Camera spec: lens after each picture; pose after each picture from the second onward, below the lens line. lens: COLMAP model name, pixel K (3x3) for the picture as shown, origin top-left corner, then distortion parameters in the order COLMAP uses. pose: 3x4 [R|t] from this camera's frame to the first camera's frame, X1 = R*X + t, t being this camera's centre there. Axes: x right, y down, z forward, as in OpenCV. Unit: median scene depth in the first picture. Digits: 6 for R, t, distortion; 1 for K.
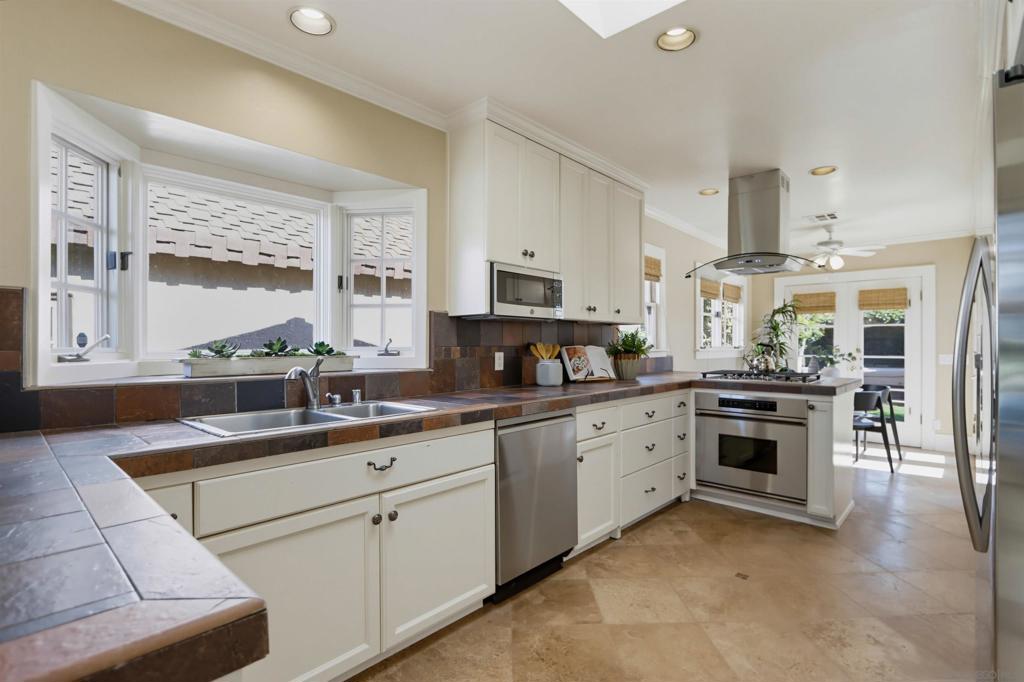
lens RADIAL K [[497.4, 0, 513.9], [0, 497.4, 347.1], [0, 0, 1]] dist [-0.006756, -0.000222]
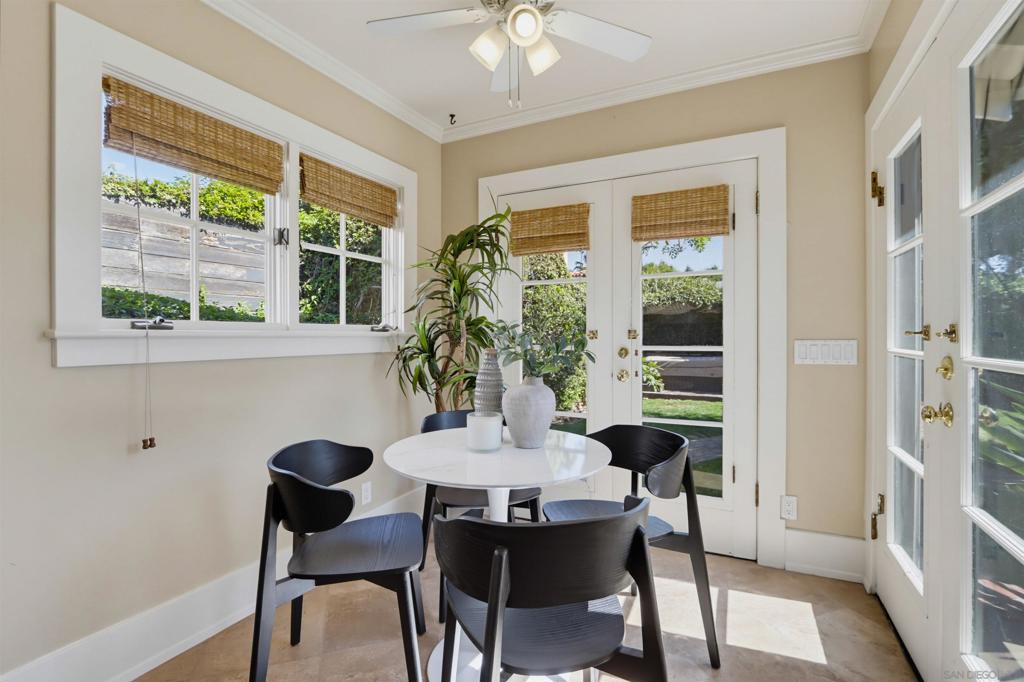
lens RADIAL K [[474.2, 0, 512.0], [0, 474.2, 341.0], [0, 0, 1]] dist [-0.017297, -0.000360]
pose [[0.965943, -0.004913, 0.258709, 0.487581], [0.003806, 0.999981, 0.004783, 0.010439], [-0.258727, -0.003635, 0.965944, 0.628294]]
